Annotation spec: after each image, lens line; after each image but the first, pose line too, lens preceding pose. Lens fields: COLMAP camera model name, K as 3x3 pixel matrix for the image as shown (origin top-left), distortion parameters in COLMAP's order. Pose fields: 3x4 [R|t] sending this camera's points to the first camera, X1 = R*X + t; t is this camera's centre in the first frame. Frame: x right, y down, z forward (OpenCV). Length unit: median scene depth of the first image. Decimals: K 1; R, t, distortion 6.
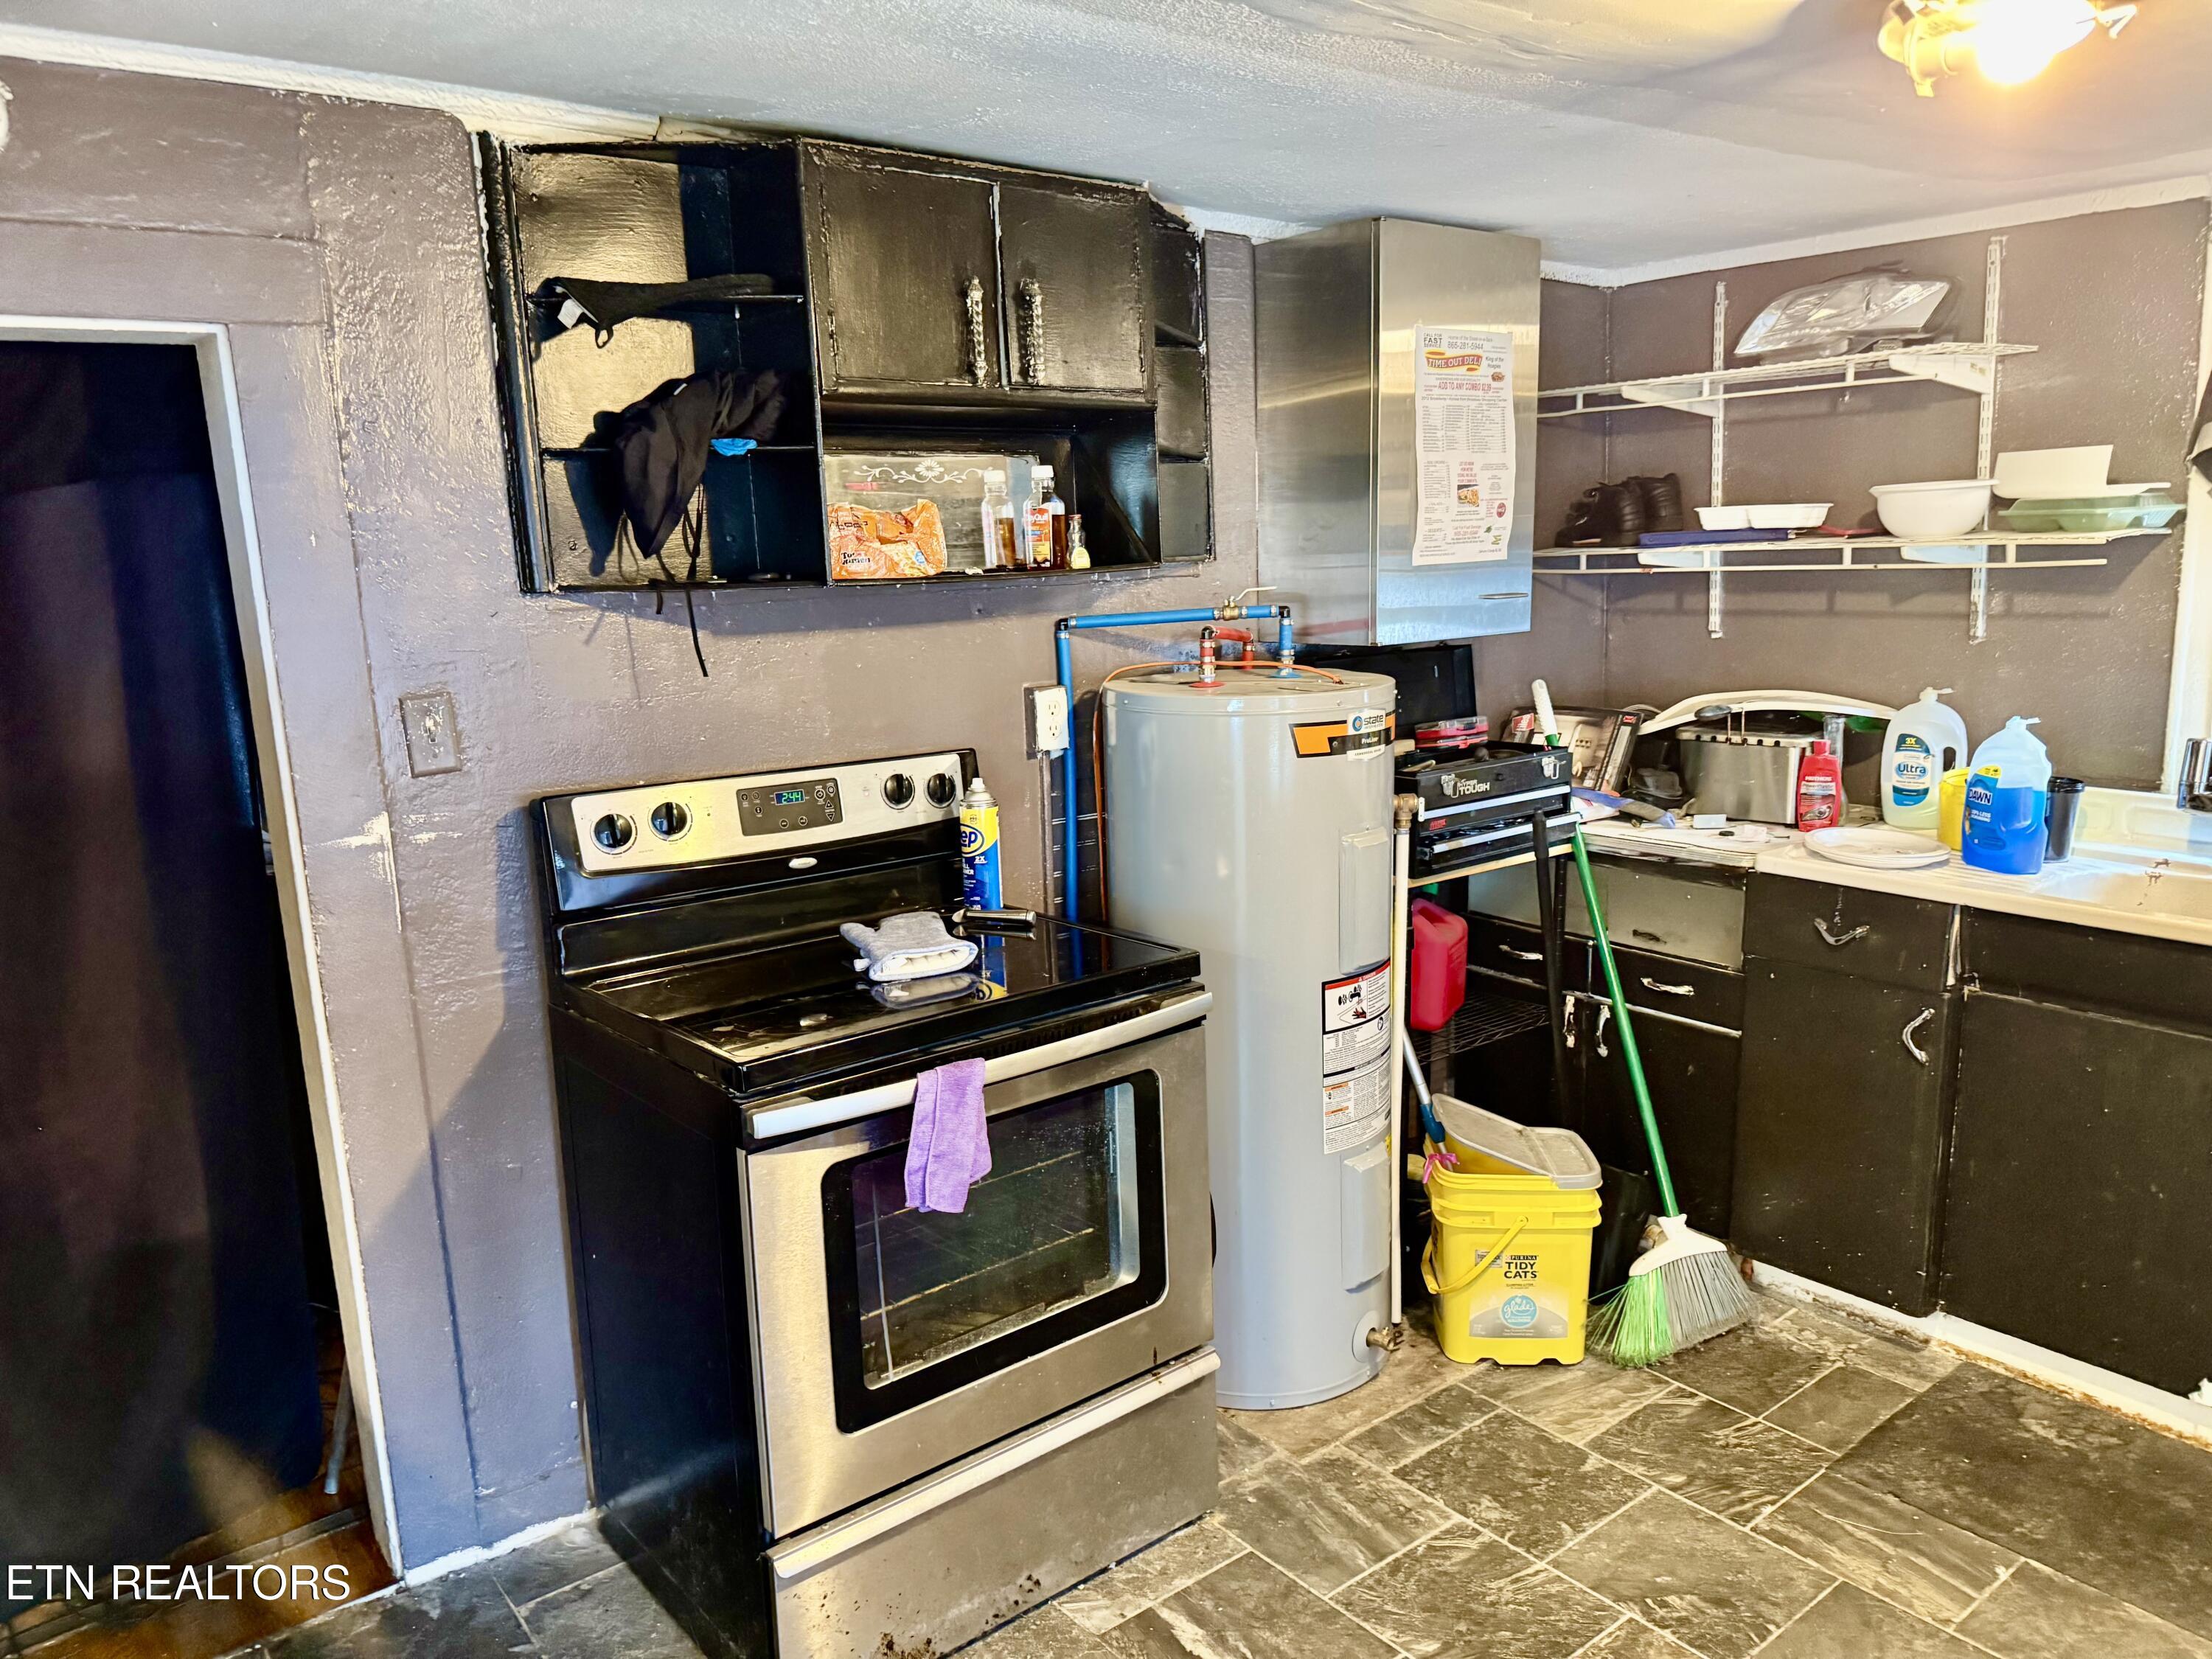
lens RADIAL K [[1587.5, 0, 1106.1], [0, 1587.5, 862.0], [0, 0, 1]] dist [0.045639, -0.060392]
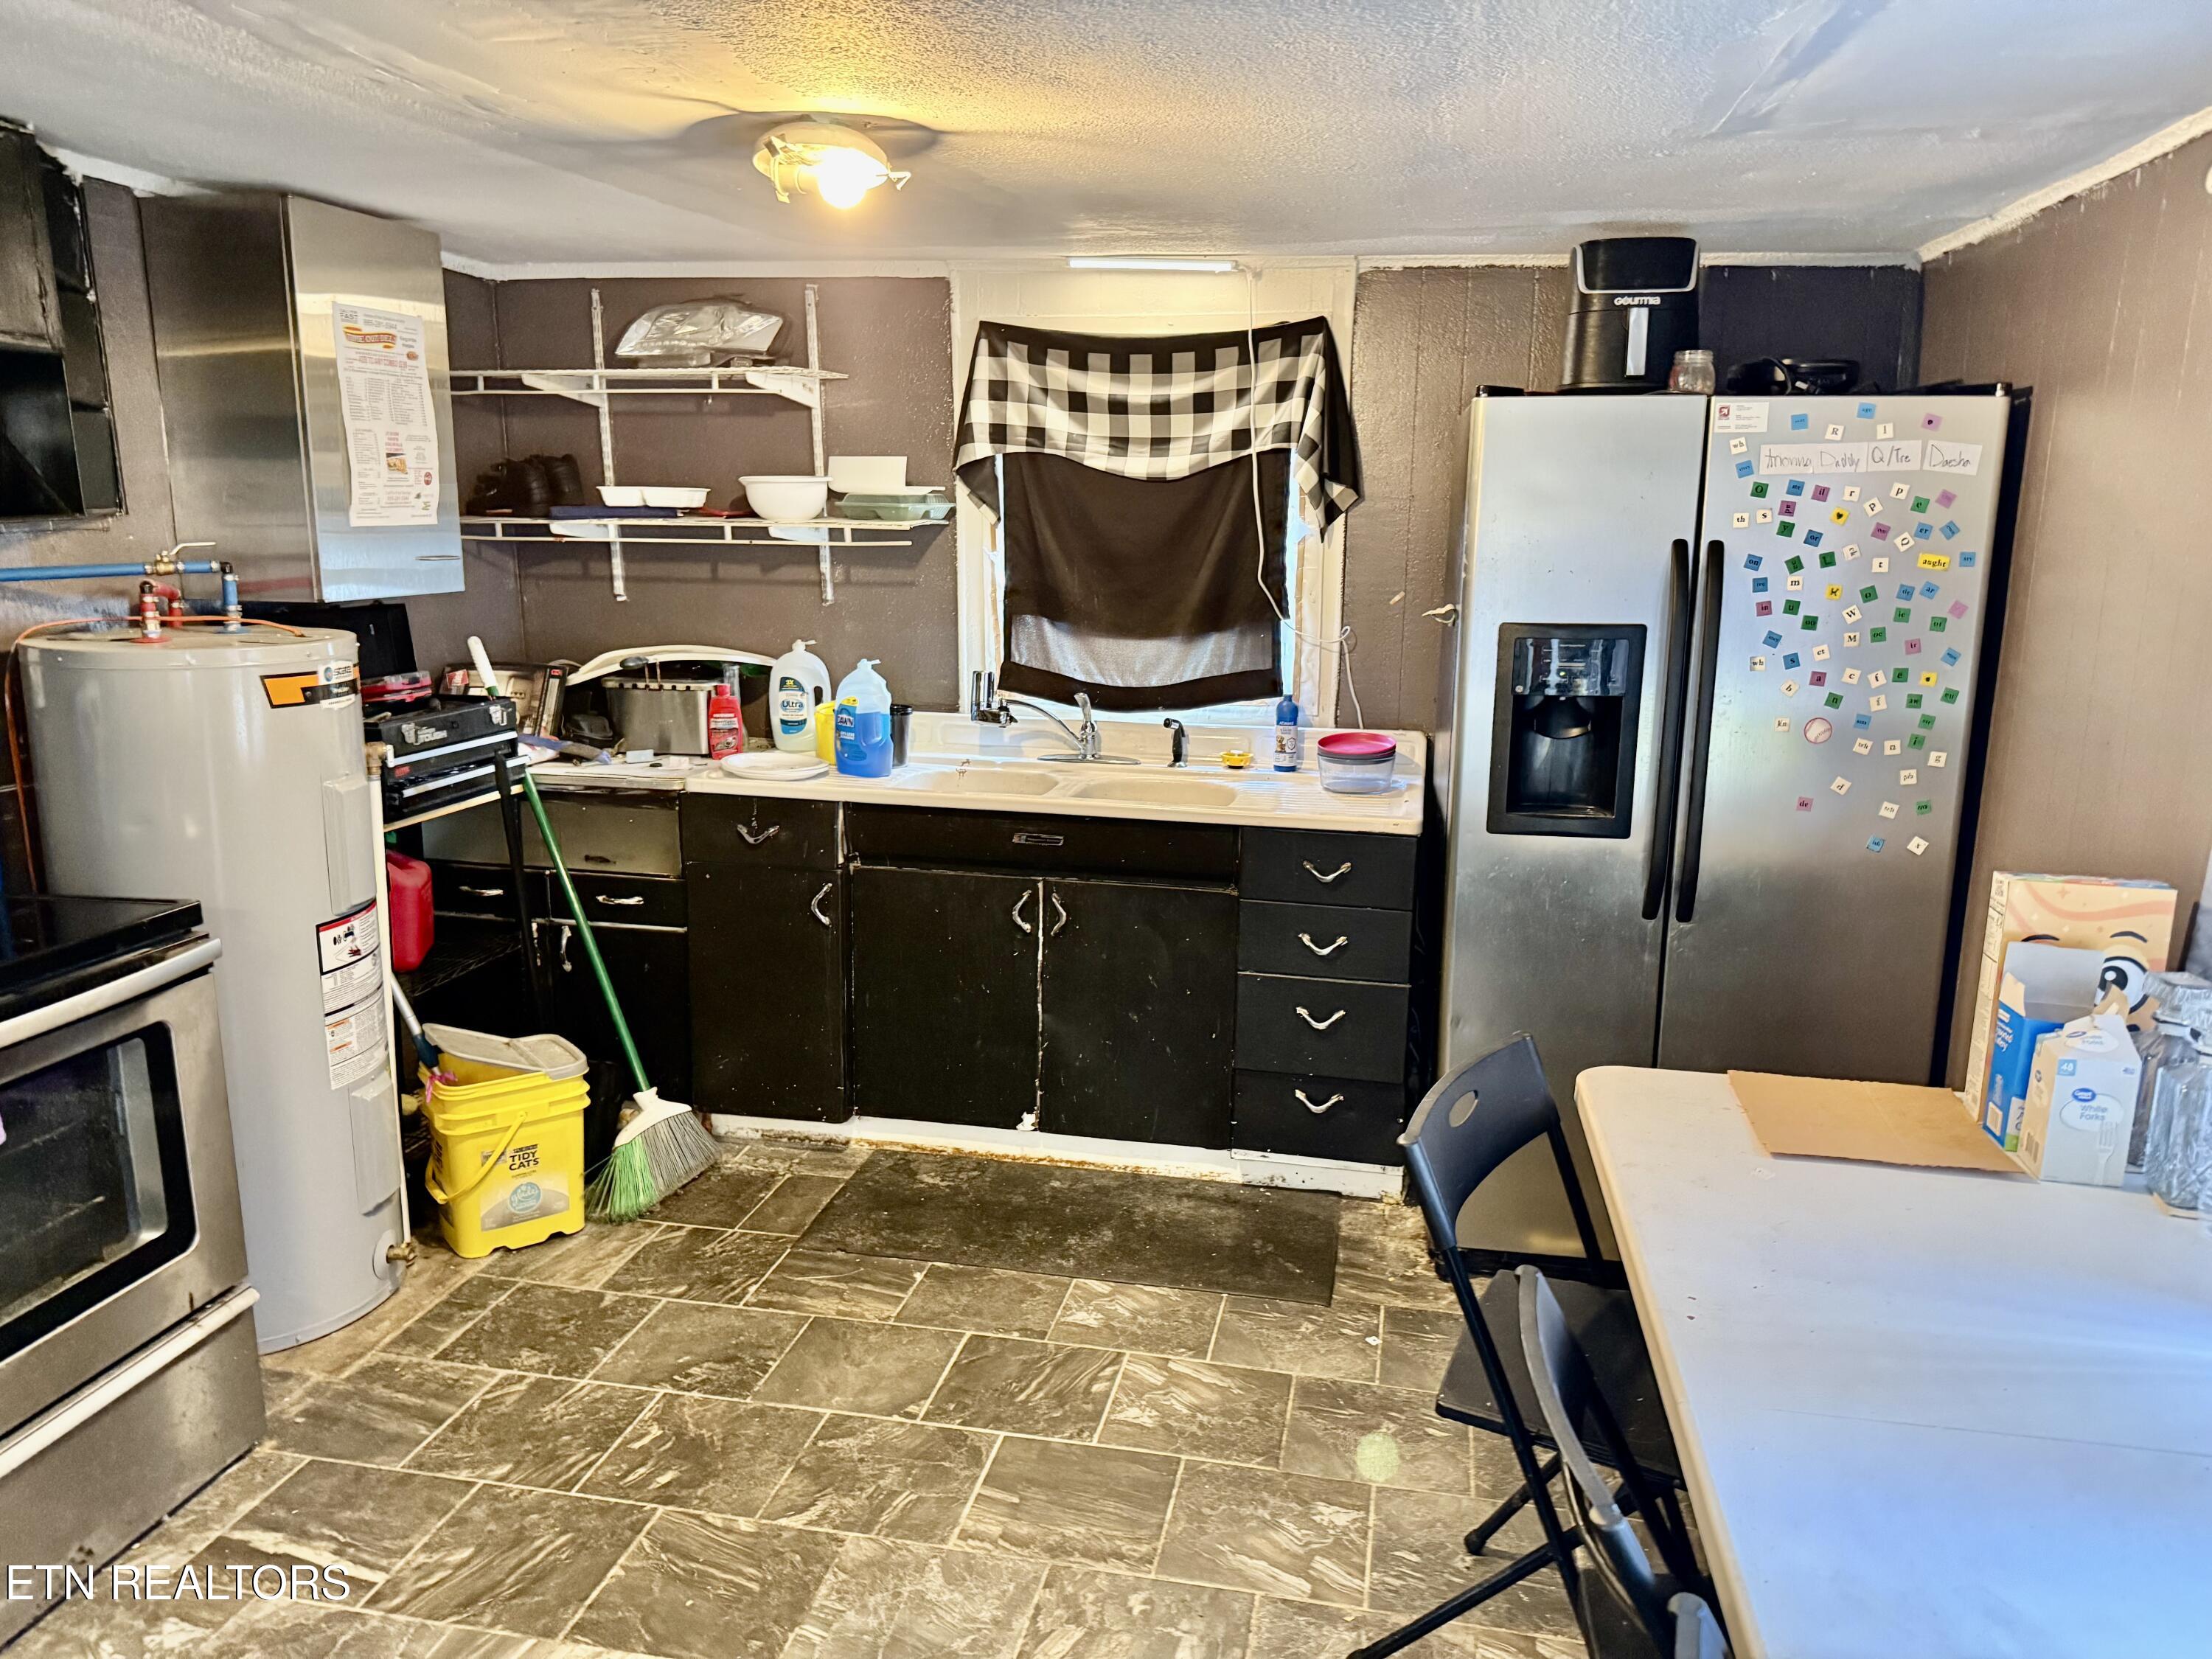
lens RADIAL K [[1549.0, 0, 1106.0], [0, 1549.0, 829.5], [0, 0, 1]] dist [0.002204, -0.047004]
pose [[0.773492, -0.085824, 0.627969, -0.080961], [0.084503, 0.995908, 0.032024, 0.022321], [-0.628148, 0.028295, 0.777580, -0.101066]]
